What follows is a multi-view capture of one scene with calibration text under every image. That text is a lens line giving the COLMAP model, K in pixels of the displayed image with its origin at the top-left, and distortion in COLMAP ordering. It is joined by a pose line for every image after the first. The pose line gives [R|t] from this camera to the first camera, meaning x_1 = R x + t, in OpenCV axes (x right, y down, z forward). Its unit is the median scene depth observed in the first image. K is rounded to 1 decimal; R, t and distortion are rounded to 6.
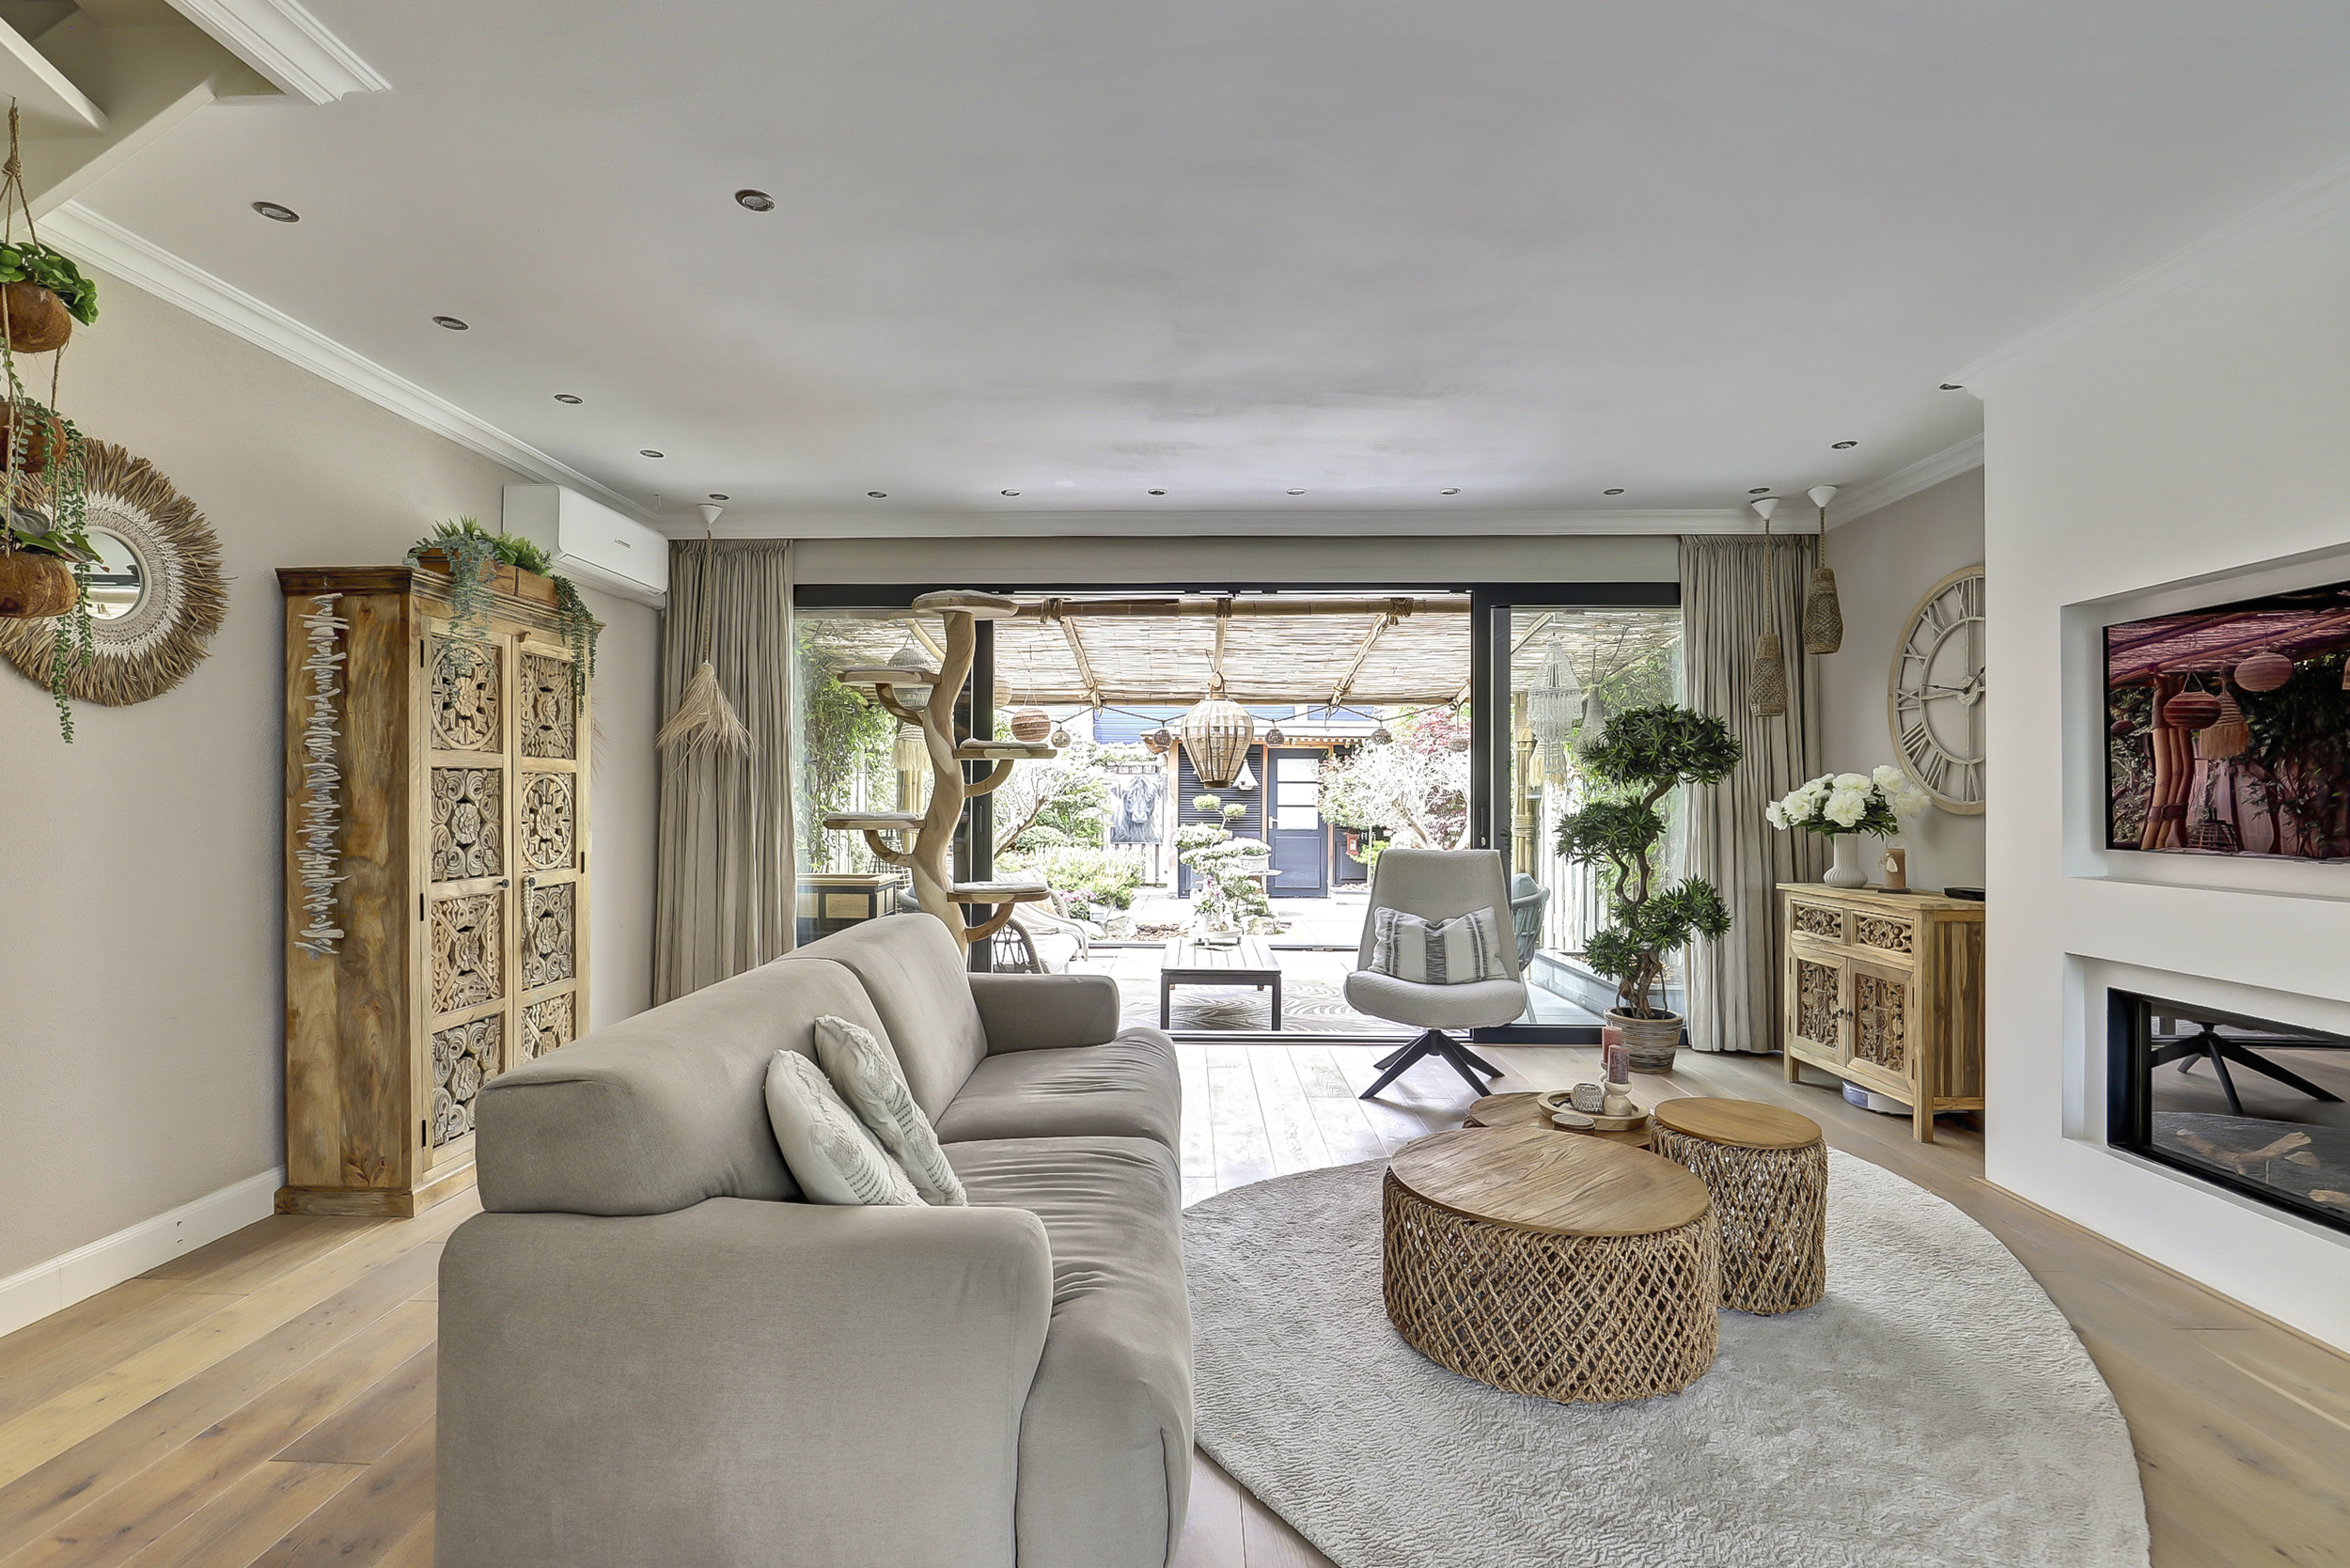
lens RADIAL K [[1109.1, 0, 1152.1], [0, 1109.1, 788.6], [0, 0, 1]] dist [-0.017733, 0.005137]
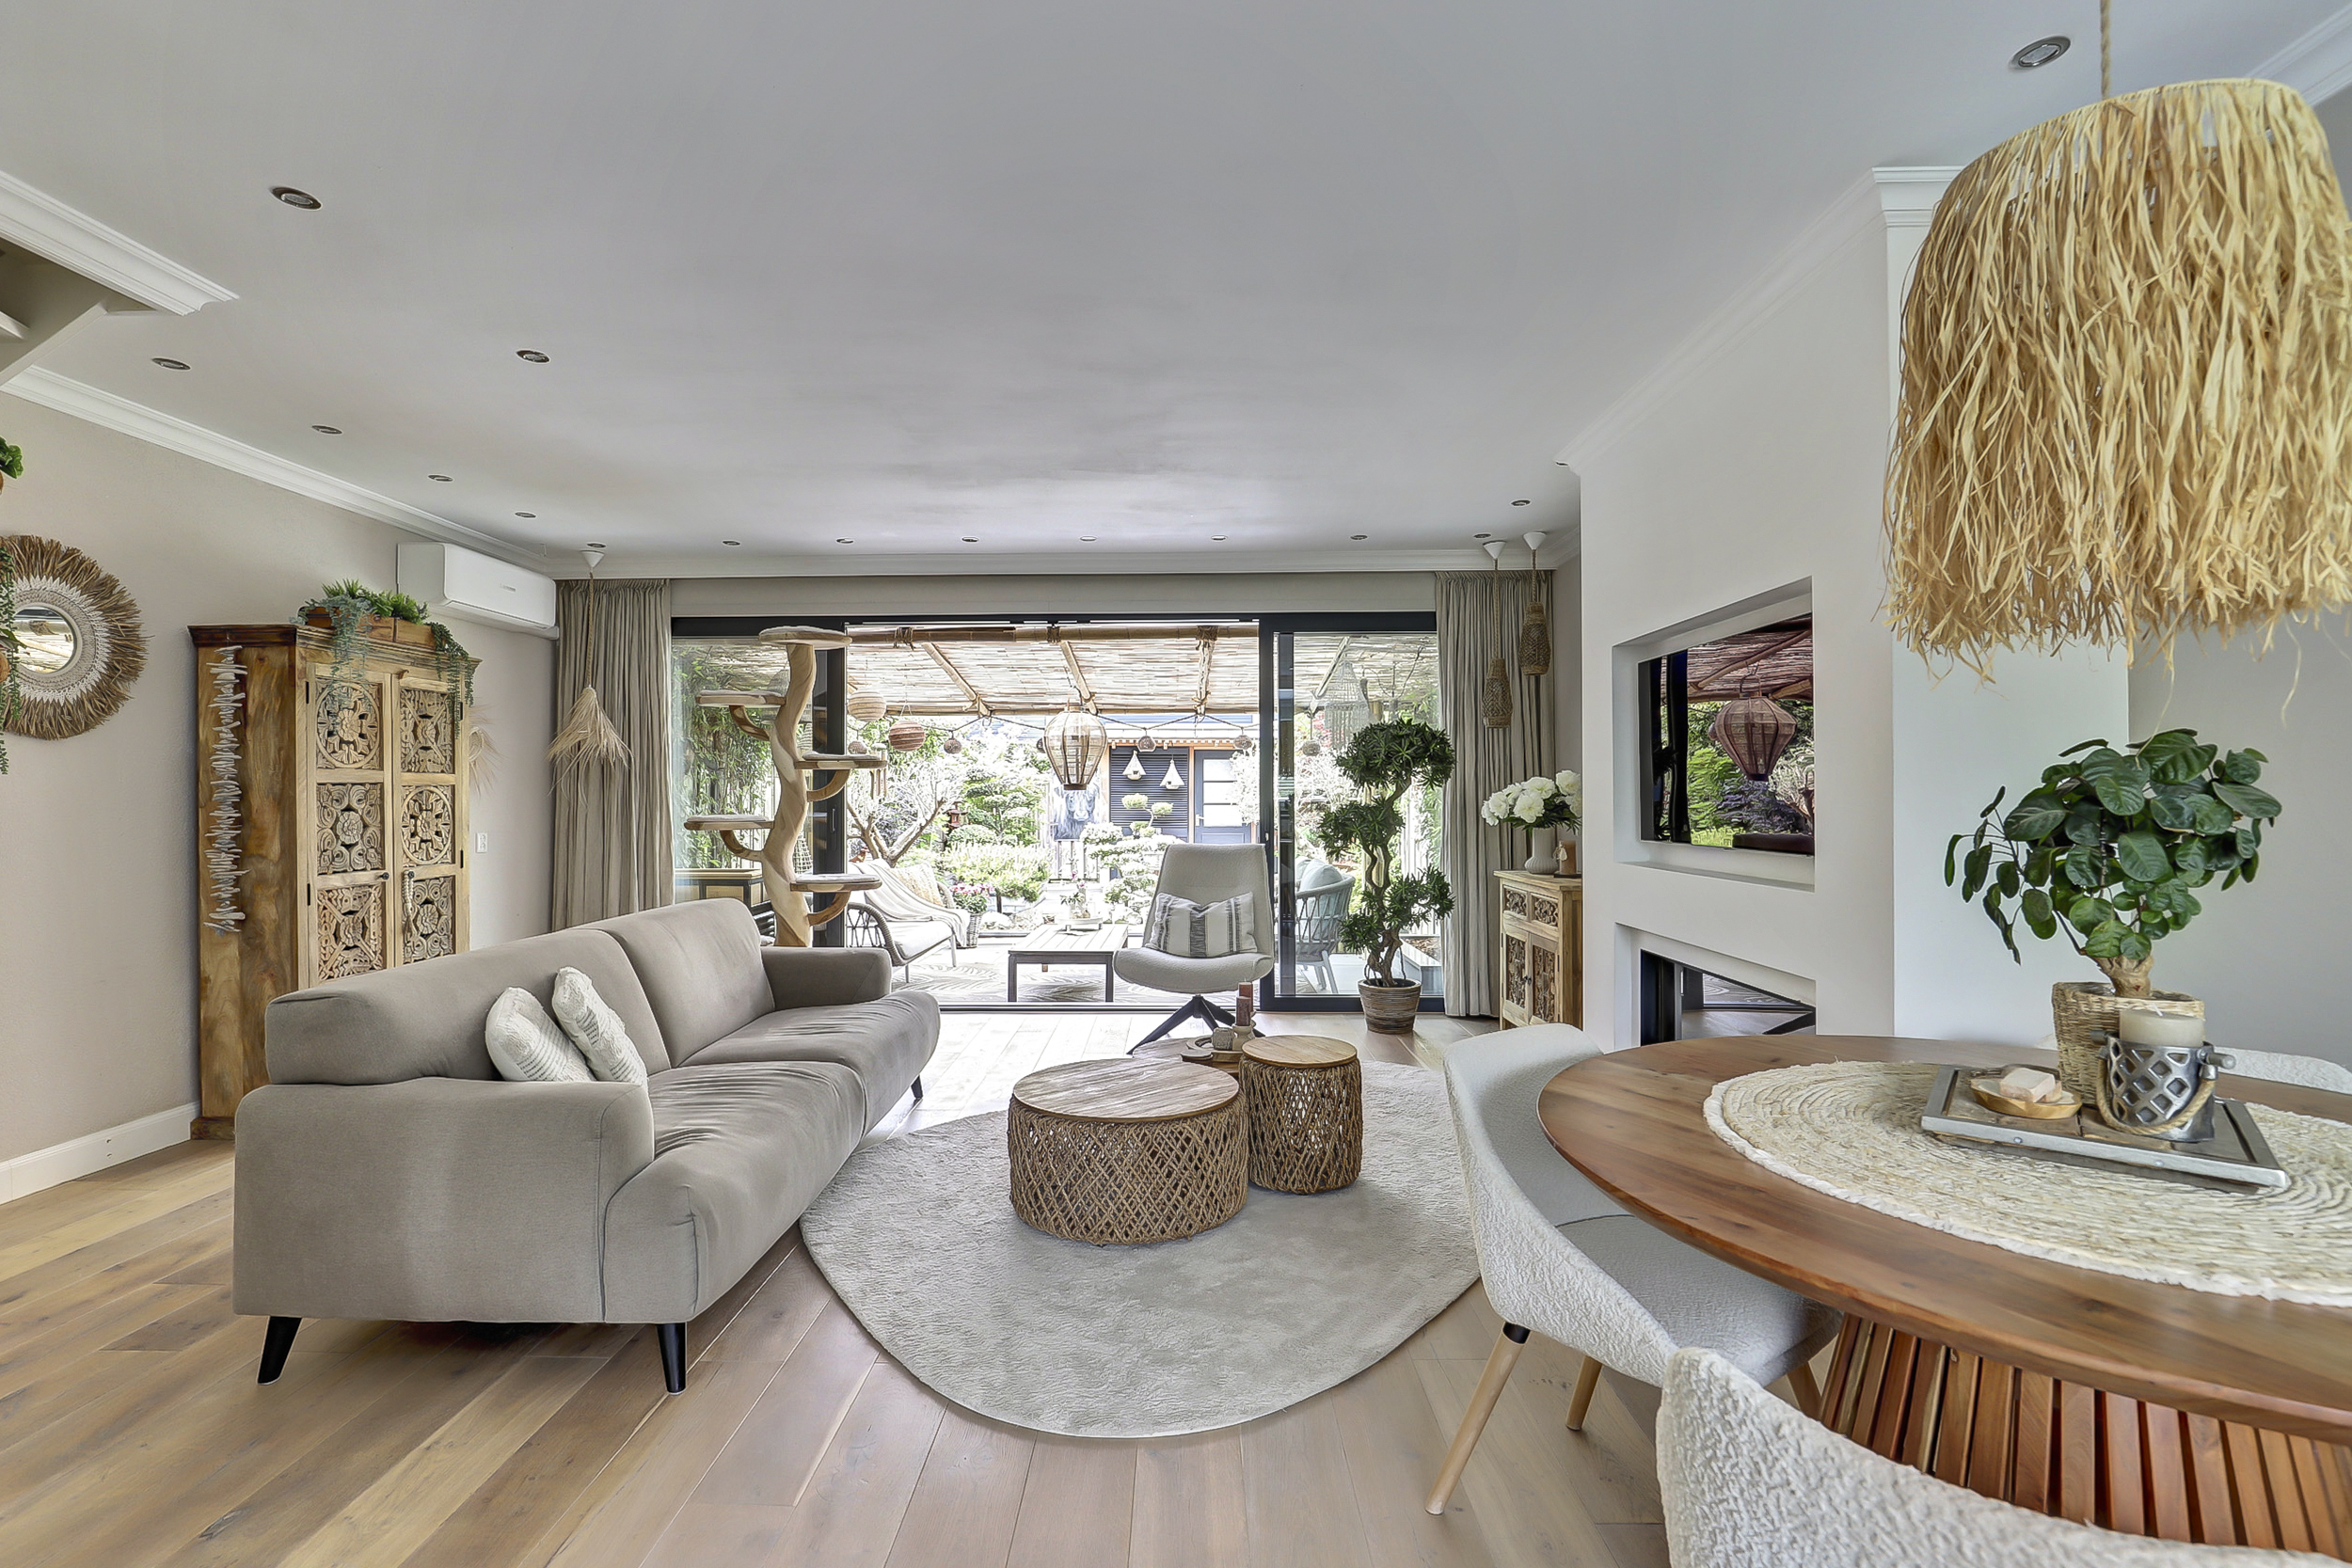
lens RADIAL K [[1109.9, 0, 1167.0], [0, 1109.9, 787.0], [0, 0, 1]] dist [-0.017733, 0.005137]
pose [[0.999956, -0.006102, 0.007141, 0.224412], [0.006091, 0.999980, 0.001548, -0.008096], [-0.007150, -0.001505, 0.999973, -0.190146]]
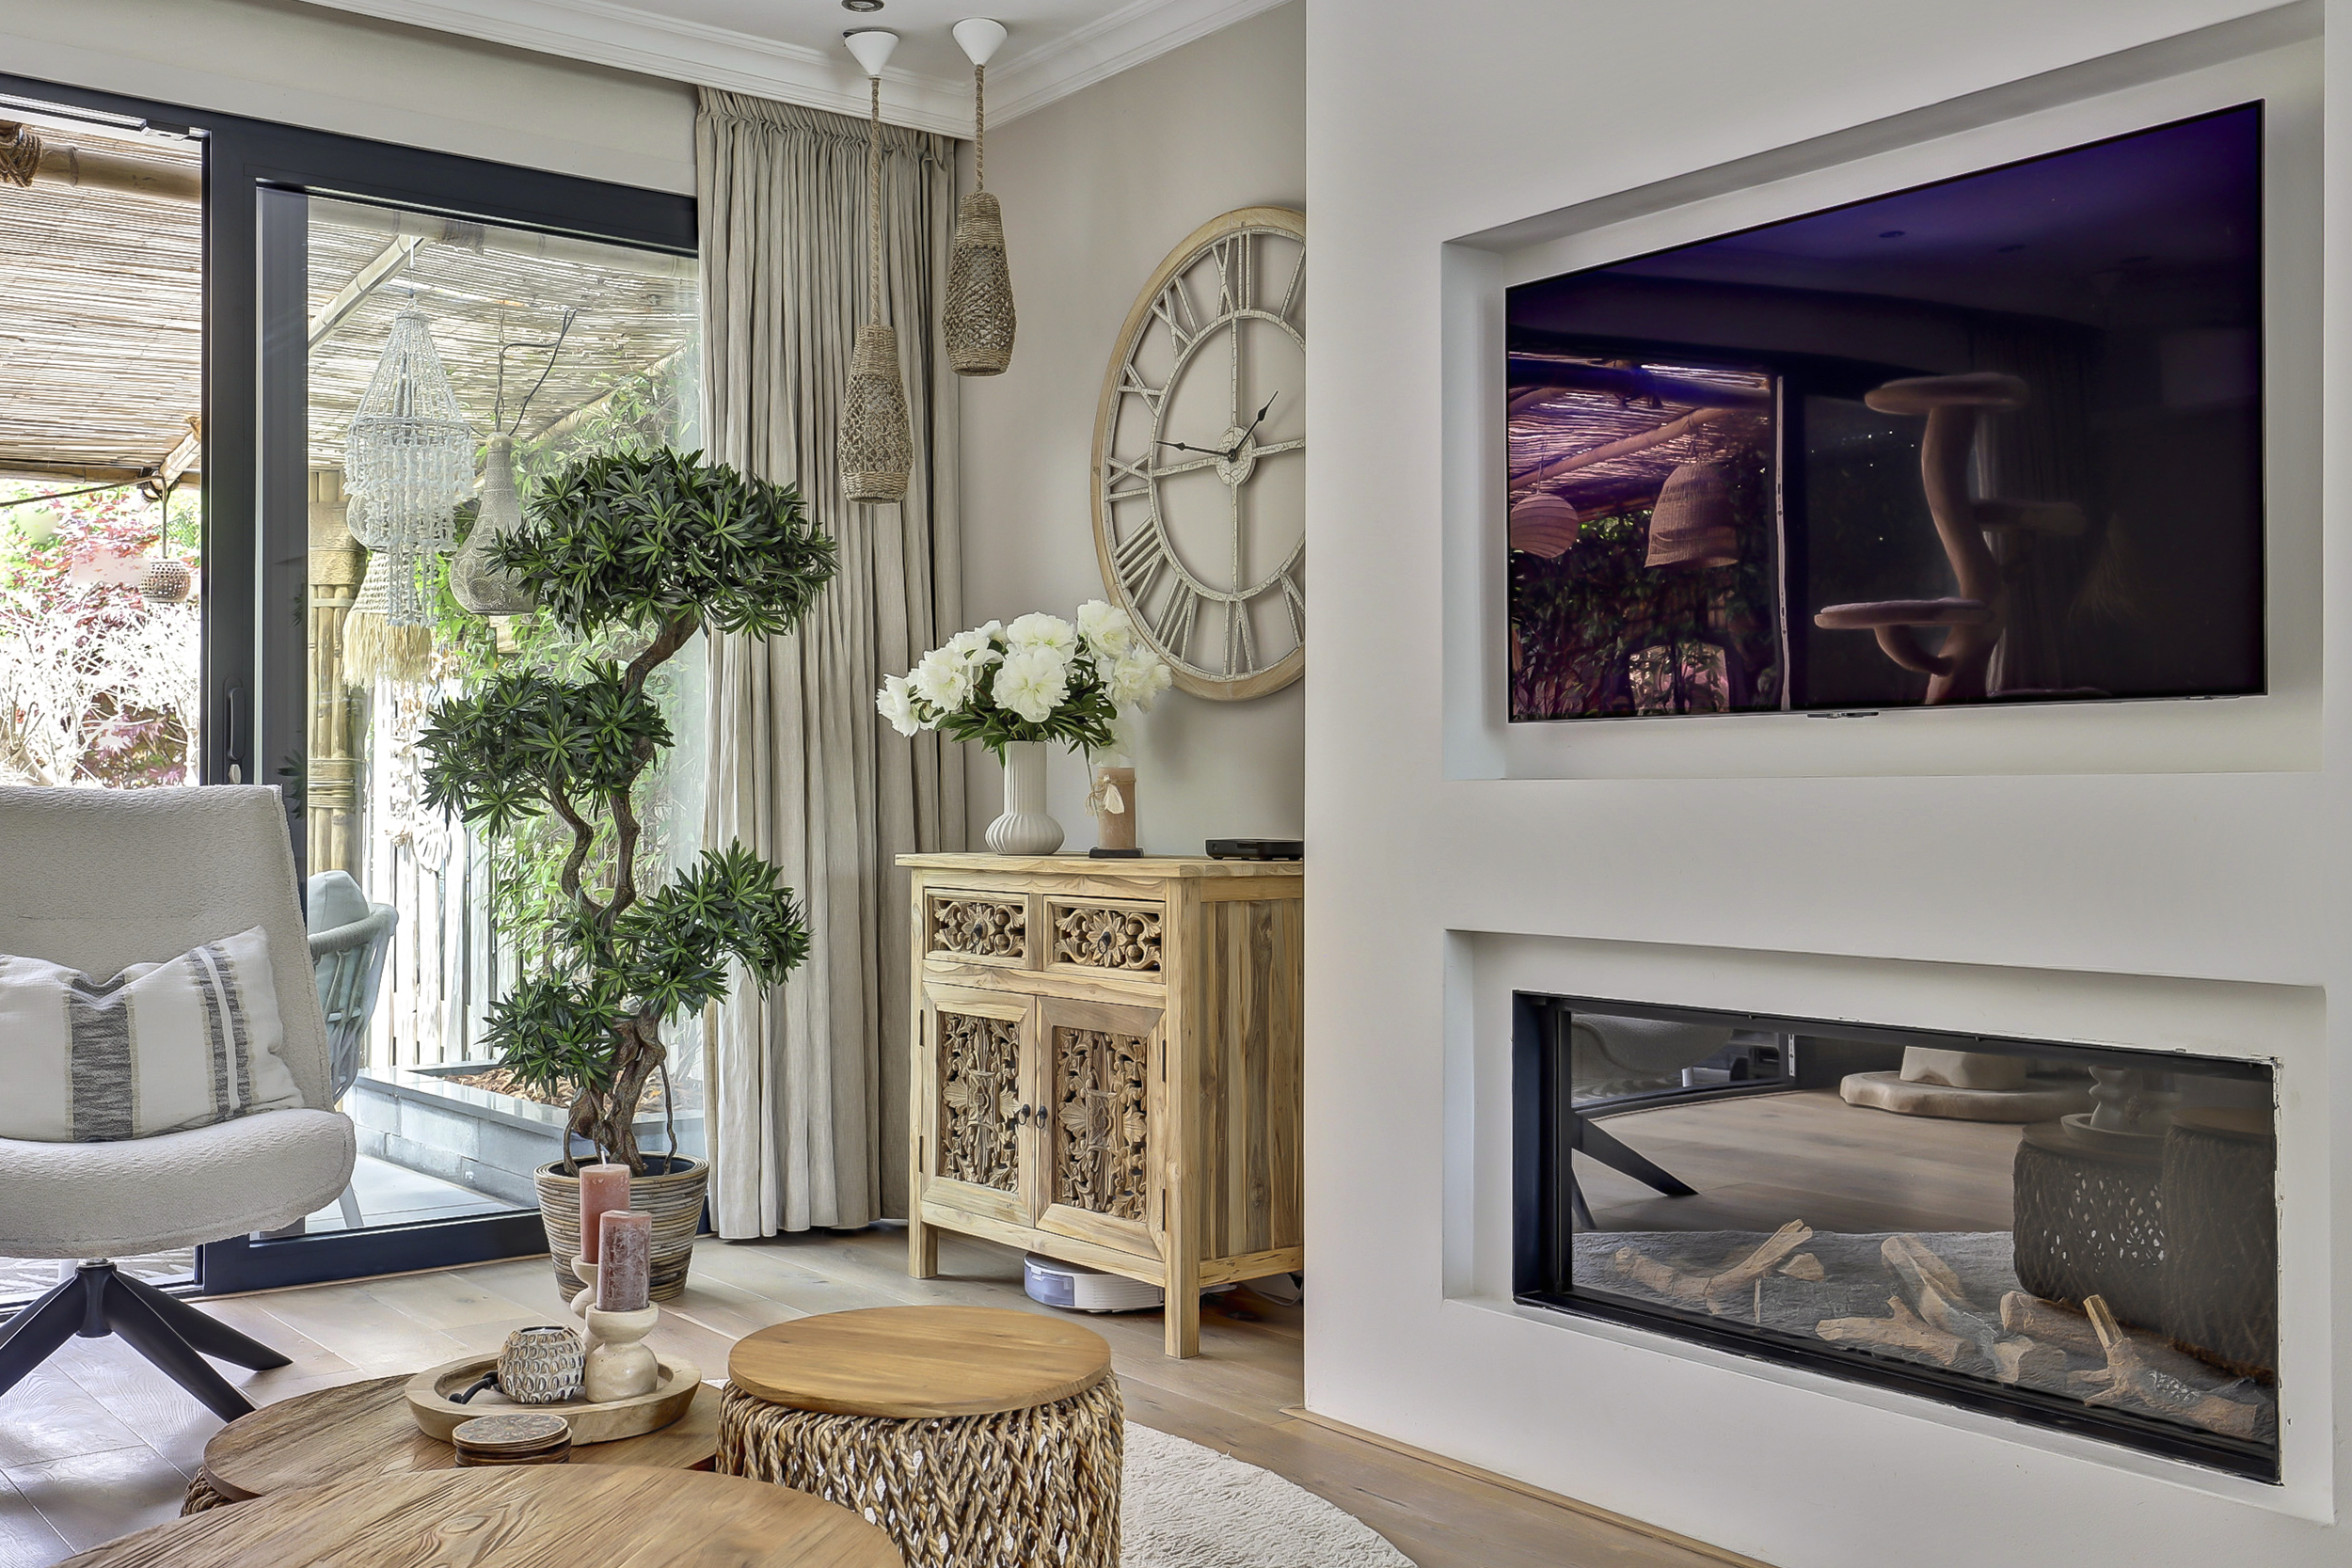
lens RADIAL K [[2287.5, 0, 1167.7], [0, 2287.5, 776.6], [0, 0, 1]] dist [0.027393, 0.000000]
pose [[0.776011, 0.004957, 0.630700, 0.050672], [-0.002953, 0.999987, -0.004226, 0.060858], [-0.630713, 0.001417, 0.776015, 0.192878]]
